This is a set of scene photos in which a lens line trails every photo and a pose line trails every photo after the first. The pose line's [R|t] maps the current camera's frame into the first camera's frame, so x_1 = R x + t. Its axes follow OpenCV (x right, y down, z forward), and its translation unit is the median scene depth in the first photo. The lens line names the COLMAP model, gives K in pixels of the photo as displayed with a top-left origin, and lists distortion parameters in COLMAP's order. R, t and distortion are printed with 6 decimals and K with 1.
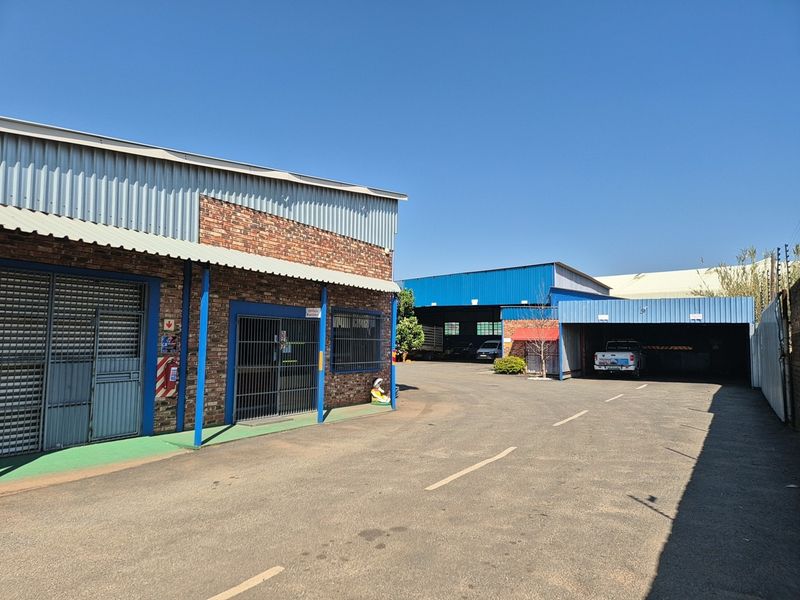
lens RADIAL K [[539.0, 0, 397.1], [0, 539.0, 304.8], [0, 0, 1]] dist [0.063572, -0.058305]
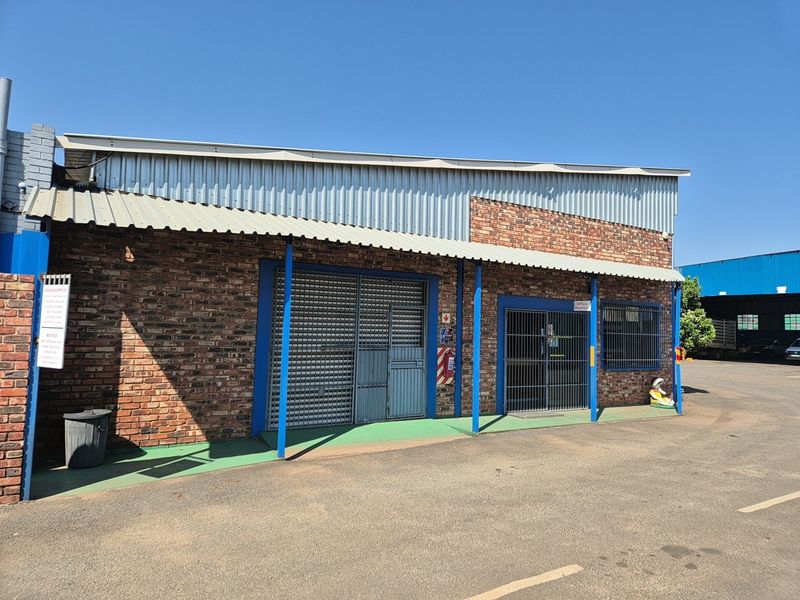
lens RADIAL K [[539.0, 0, 395.3], [0, 539.0, 294.6], [0, 0, 1]] dist [0.063572, -0.058305]
pose [[0.892864, -0.019263, -0.449914, -0.014993], [0.017237, 0.999814, -0.008599, -0.002243], [0.449996, -0.000077, 0.893030, -0.009211]]
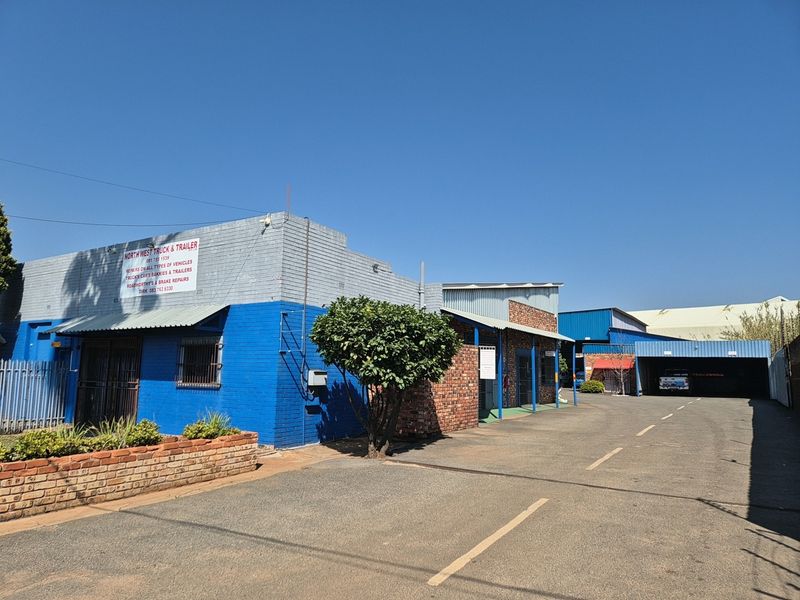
lens RADIAL K [[539.0, 0, 396.8], [0, 539.0, 302.2], [0, 0, 1]] dist [0.063572, -0.058305]
pose [[0.999886, 0.000438, -0.015088, -0.581796], [-0.001300, 0.998364, -0.057159, -0.050746], [0.015038, 0.057172, 0.998251, -0.870353]]
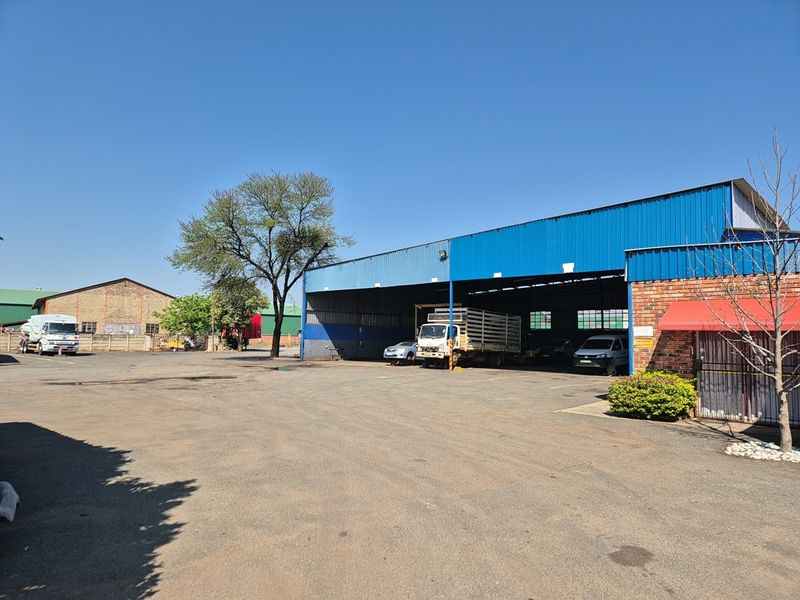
lens RADIAL K [[539.0, 0, 392.9], [0, 539.0, 304.6], [0, 0, 1]] dist [0.063572, -0.058305]
pose [[0.982098, -0.009044, -0.188156, 0.215107], [0.009788, 0.999948, 0.003023, 0.094002], [0.188119, -0.004810, 0.982135, 1.255014]]
